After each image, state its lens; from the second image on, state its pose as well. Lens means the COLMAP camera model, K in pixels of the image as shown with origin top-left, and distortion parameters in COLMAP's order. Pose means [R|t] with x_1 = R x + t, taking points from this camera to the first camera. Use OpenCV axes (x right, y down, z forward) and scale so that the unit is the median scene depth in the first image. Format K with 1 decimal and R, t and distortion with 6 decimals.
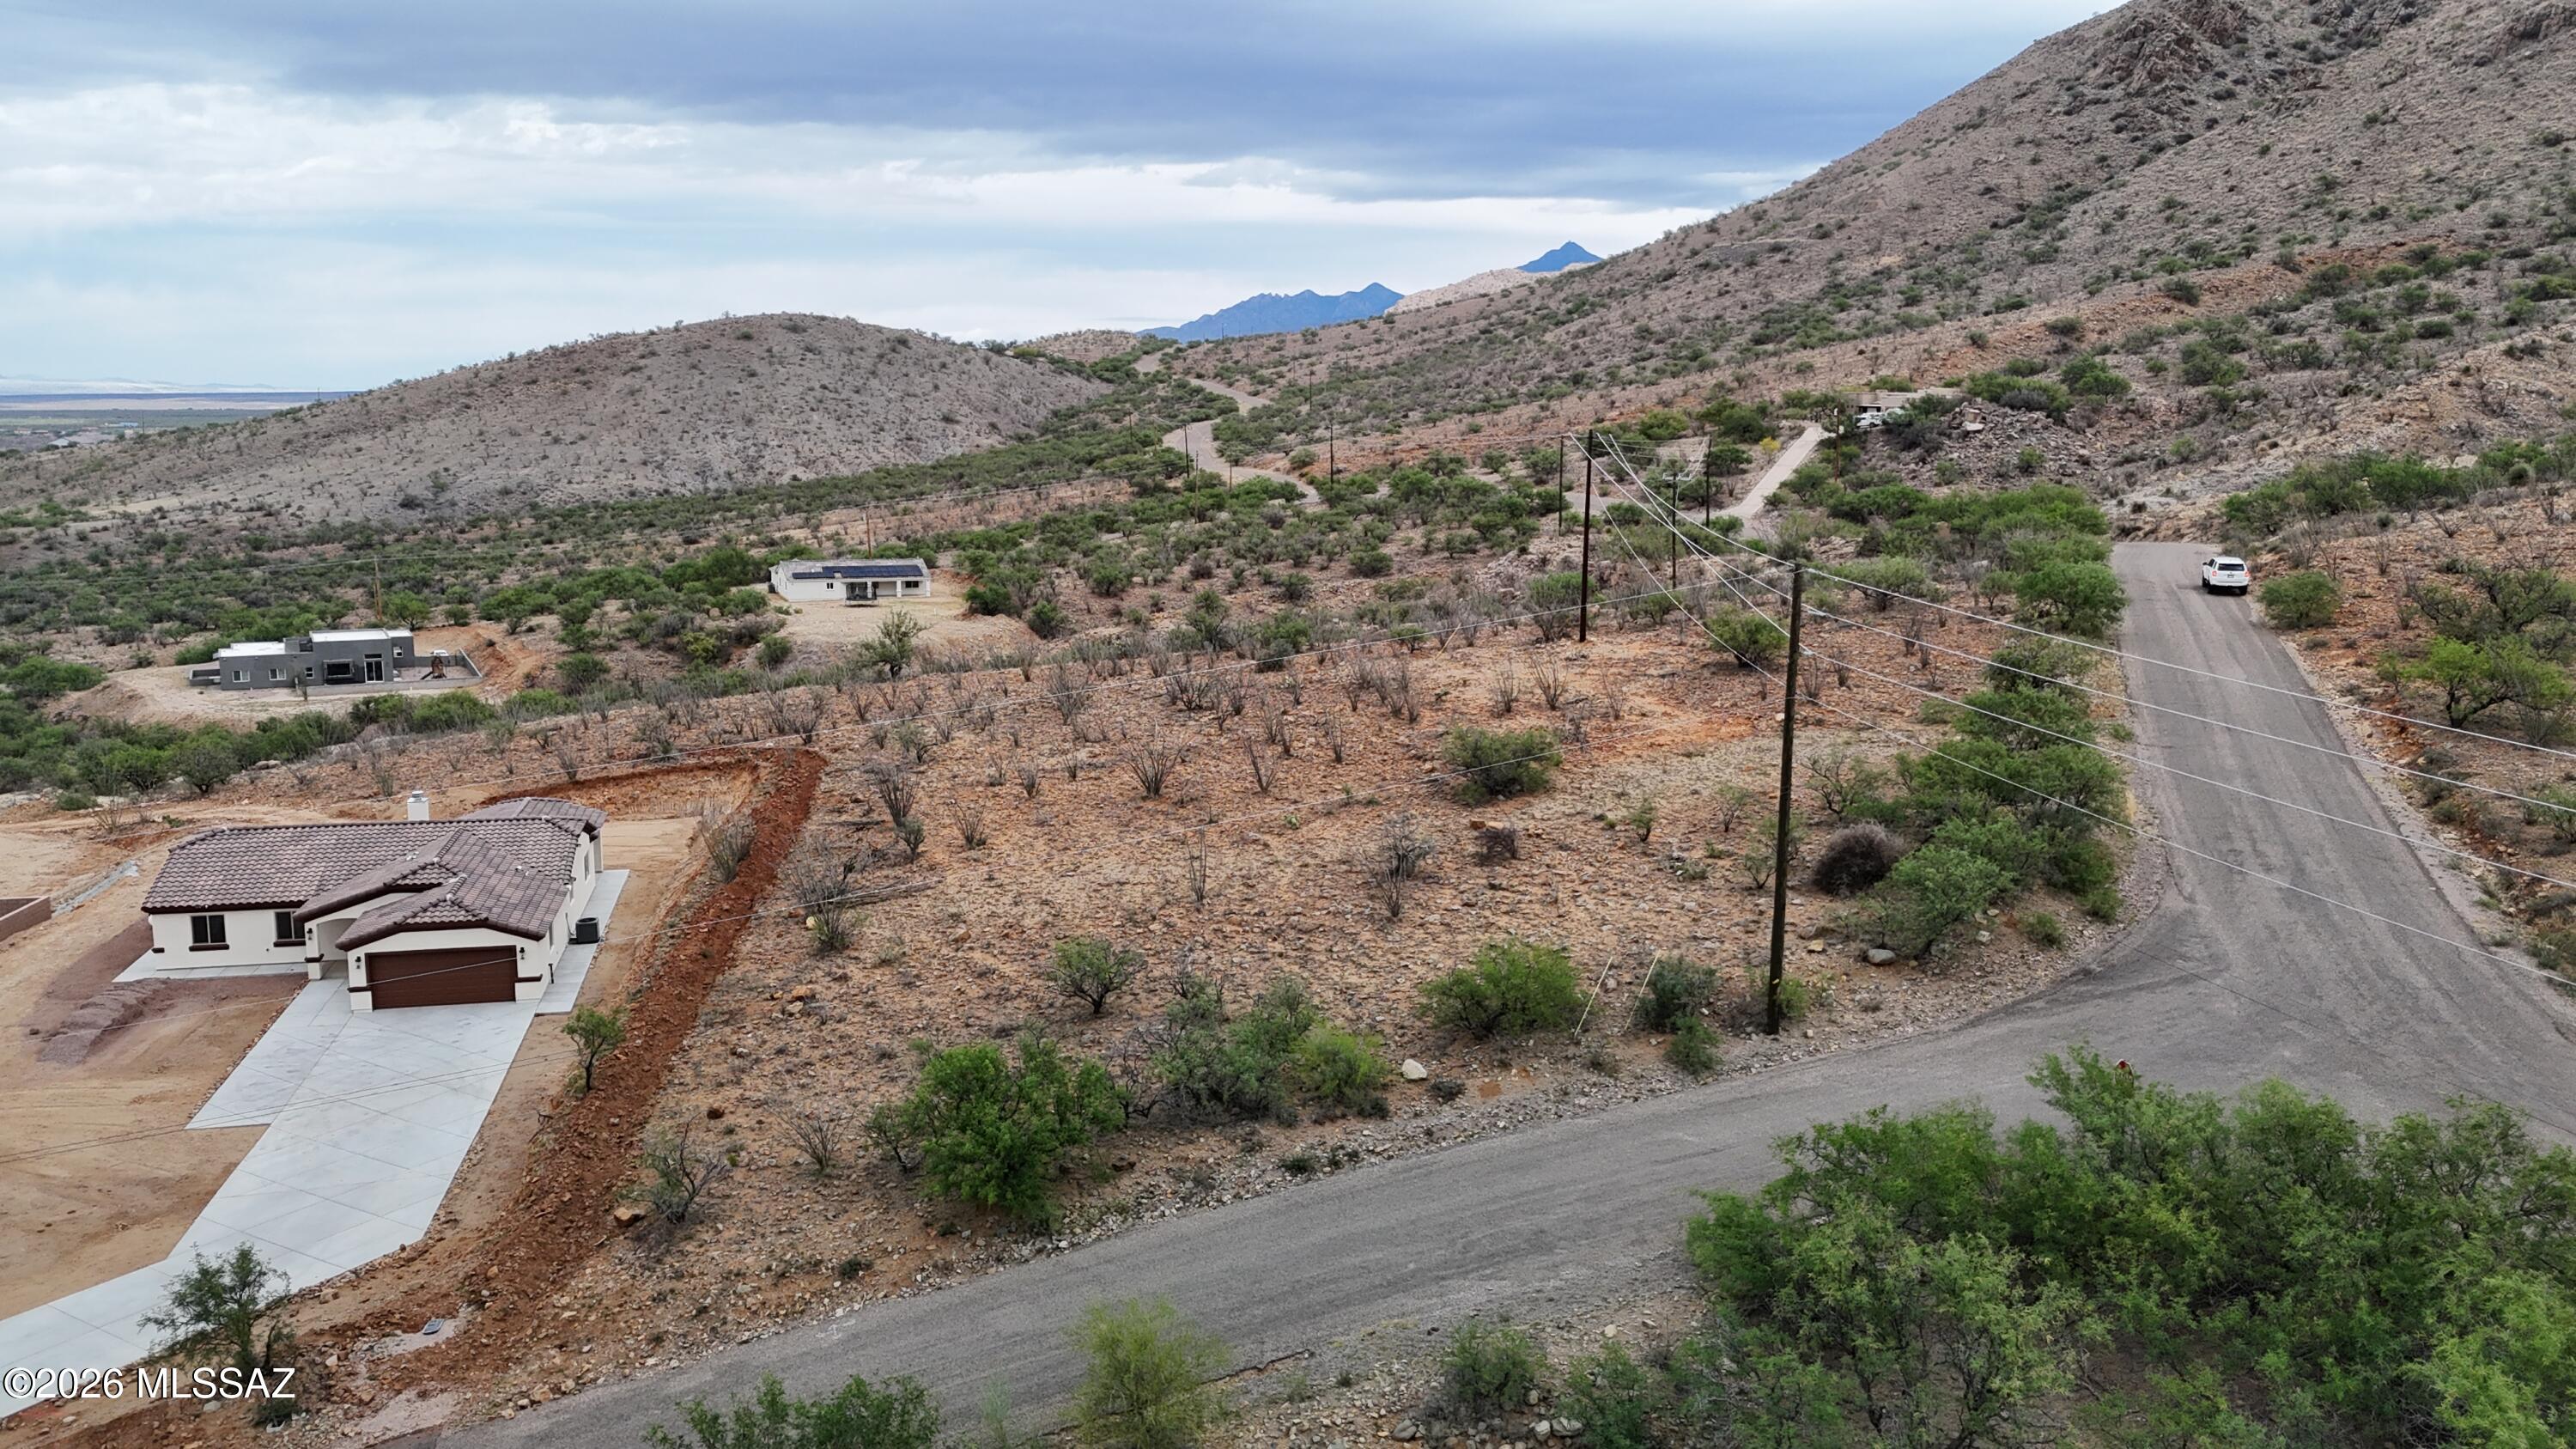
lens RADIAL K [[1885.0, 0, 1275.4], [0, 1885.0, 727.7], [0, 0, 1]] dist [0.074522, -0.065709]
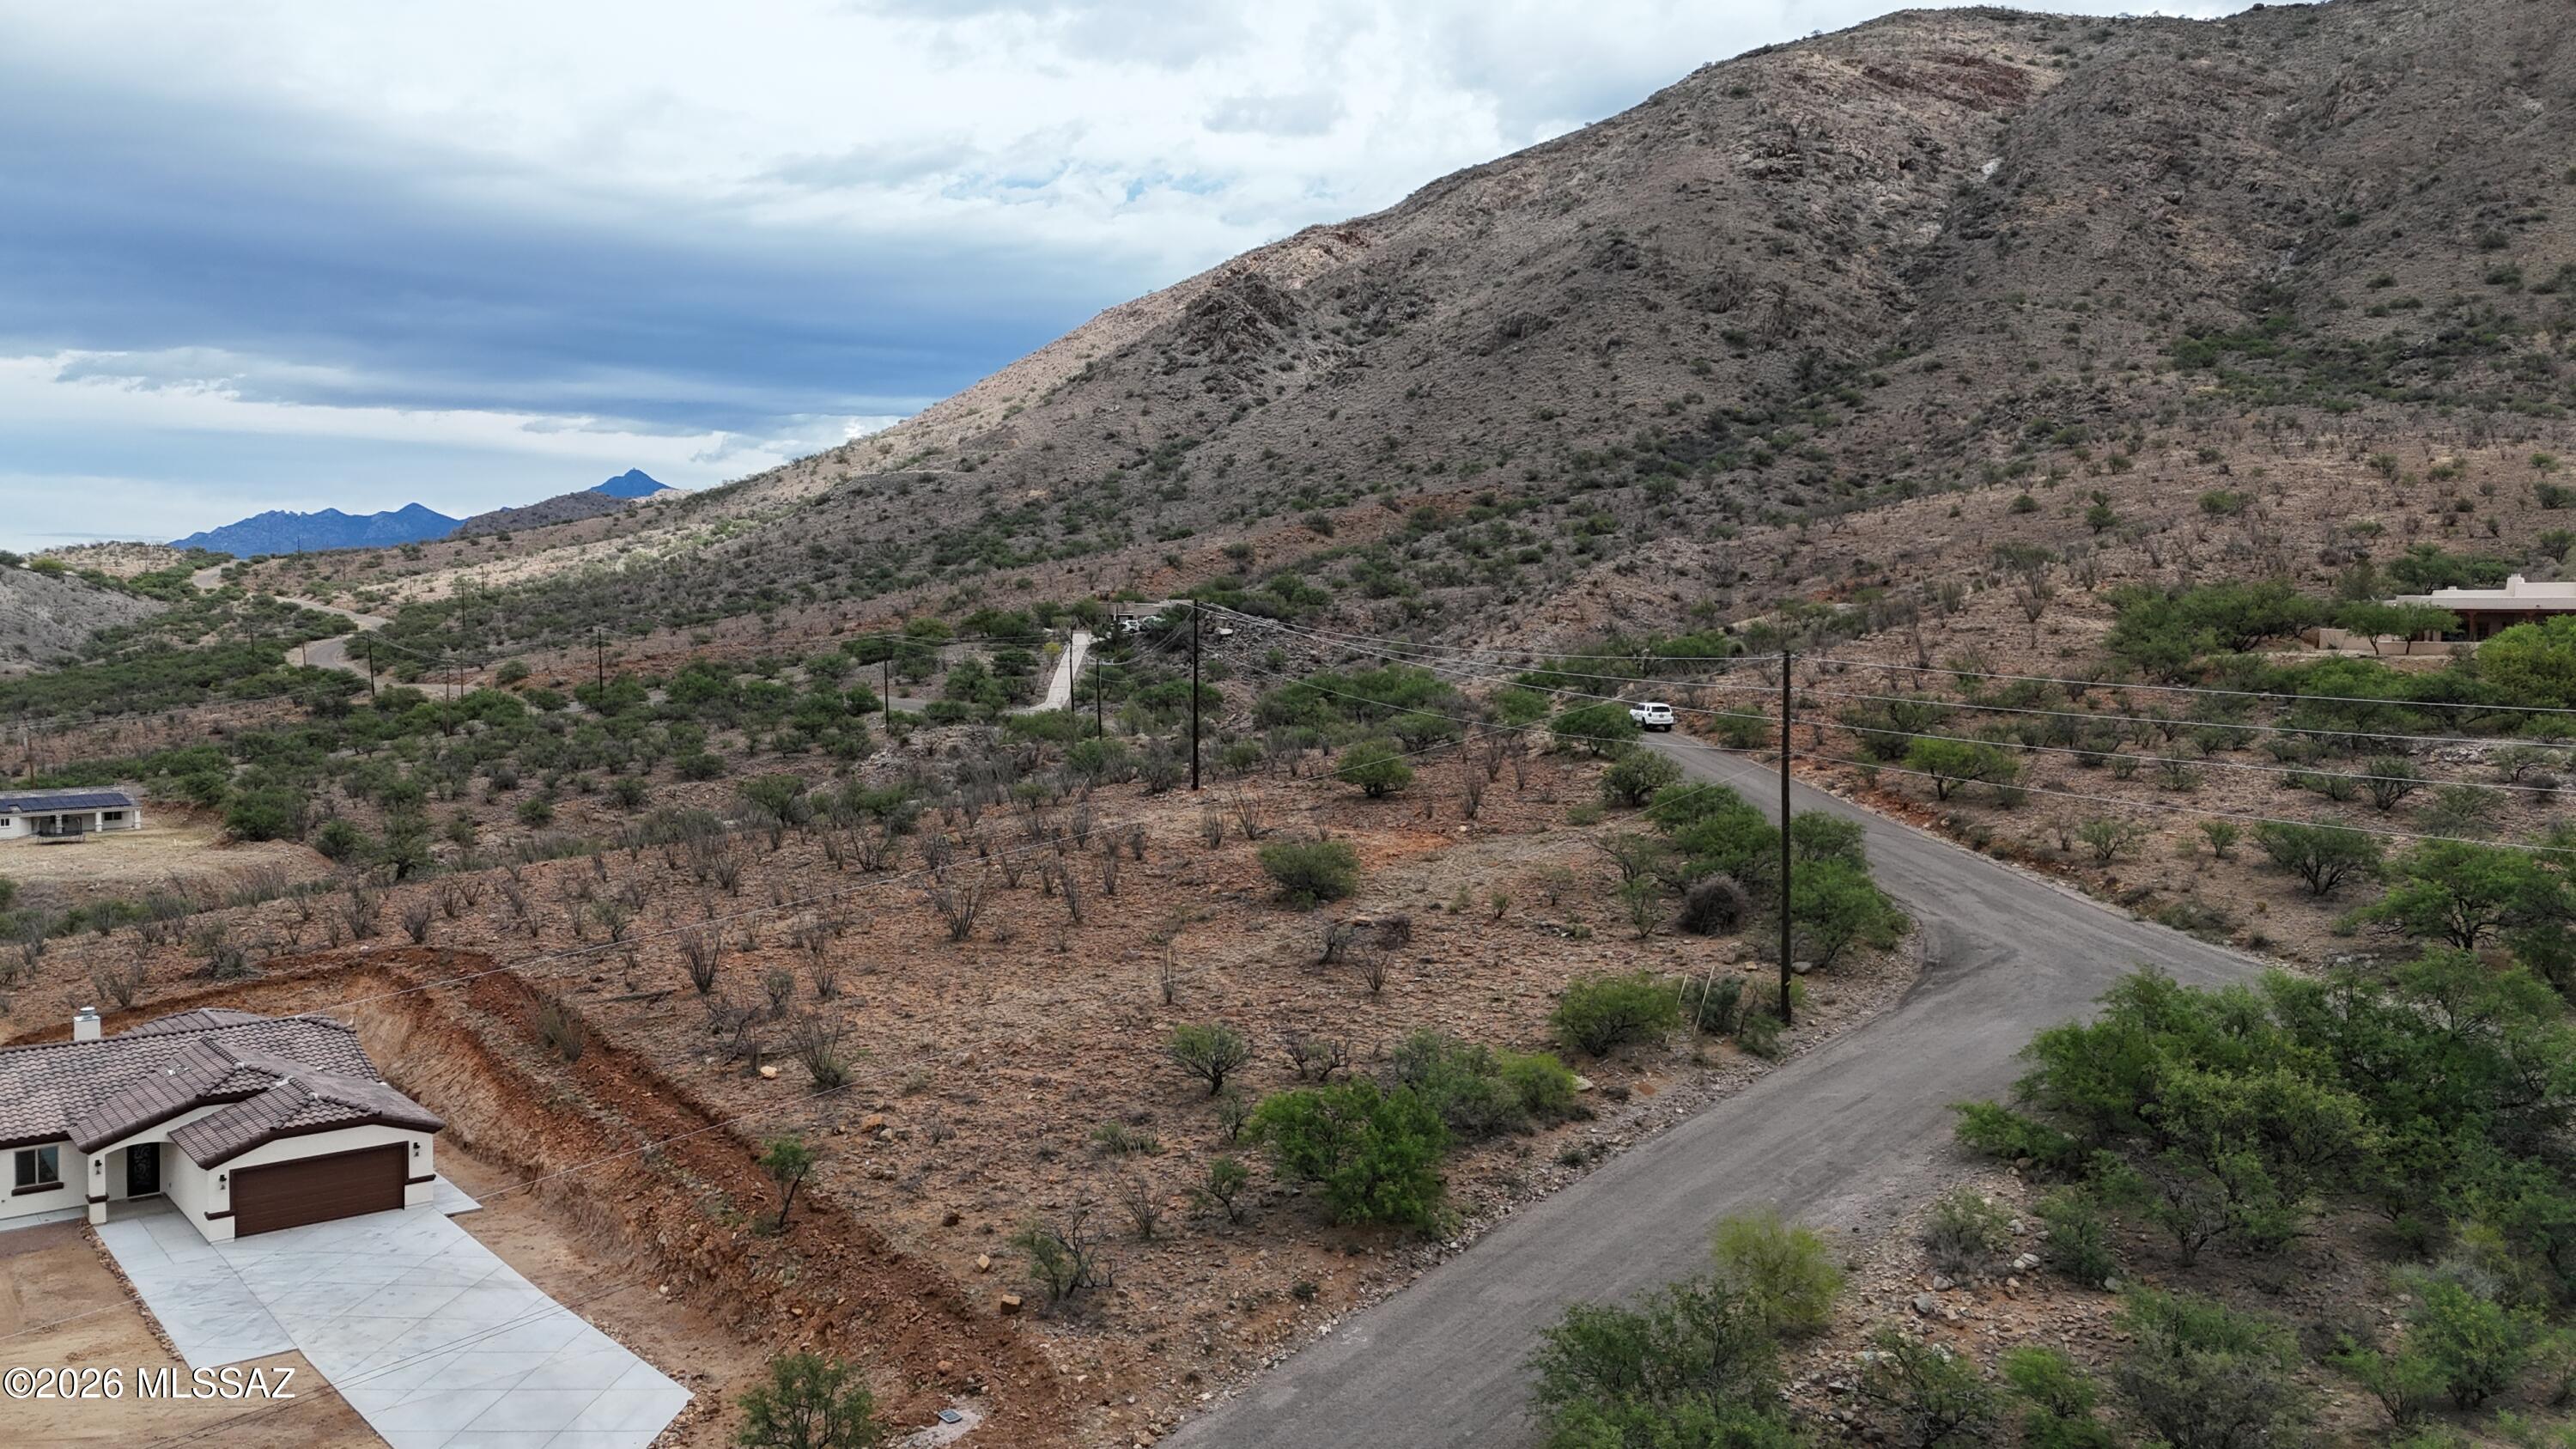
lens RADIAL K [[1885.0, 0, 1269.9], [0, 1885.0, 743.8], [0, 0, 1]] dist [0.074522, -0.065709]
pose [[0.888810, -0.031533, 0.457189, -0.125766], [0.081949, 0.992486, -0.090861, 0.012736], [-0.450889, 0.118224, 0.884716, 0.004697]]
